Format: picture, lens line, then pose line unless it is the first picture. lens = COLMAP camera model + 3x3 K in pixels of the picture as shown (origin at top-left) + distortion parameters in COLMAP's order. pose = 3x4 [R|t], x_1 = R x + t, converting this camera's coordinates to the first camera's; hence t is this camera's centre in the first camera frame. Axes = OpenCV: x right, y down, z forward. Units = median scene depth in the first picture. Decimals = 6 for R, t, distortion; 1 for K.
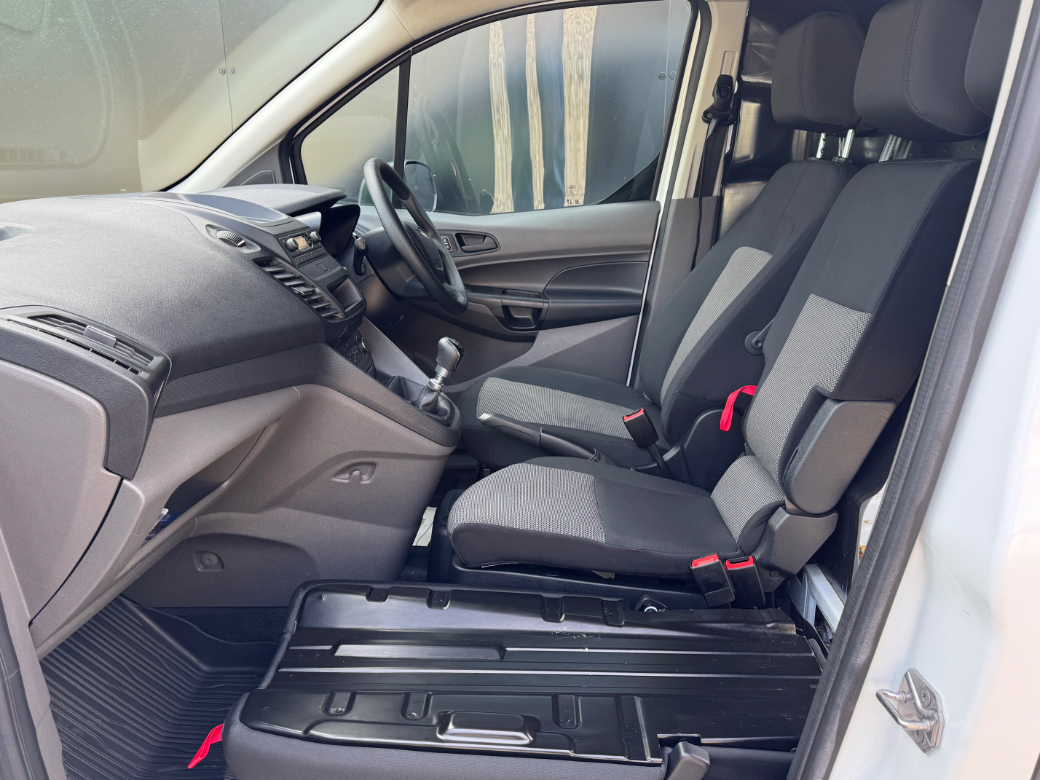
lens RADIAL K [[805.7, 0, 517.1], [0, 805.7, 387.8], [0, 0, 1]] dist [0.053655, -0.052258]
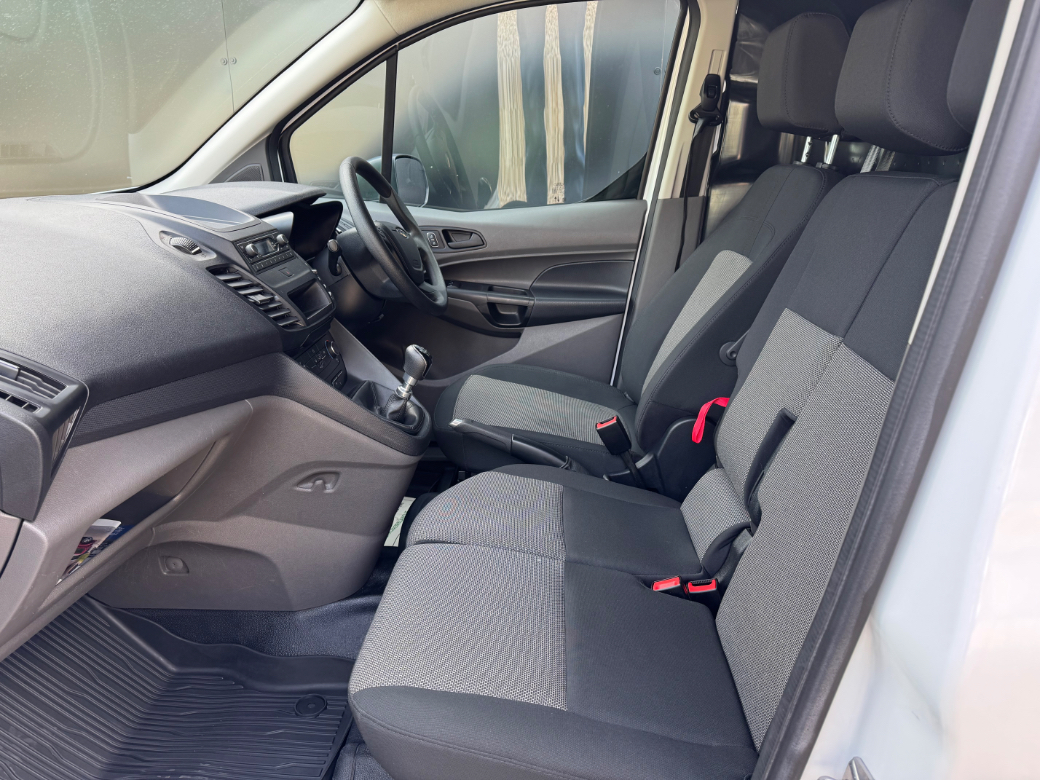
lens RADIAL K [[754.3, 0, 520.0], [0, 754.3, 390.0], [0, 0, 1]] dist [0.029519, -0.023974]
pose [[0.999747, 0.017292, -0.014403, 0.055772], [-0.016684, 0.999008, 0.041295, -0.047710], [0.015103, -0.041044, 0.999043, 0.079282]]
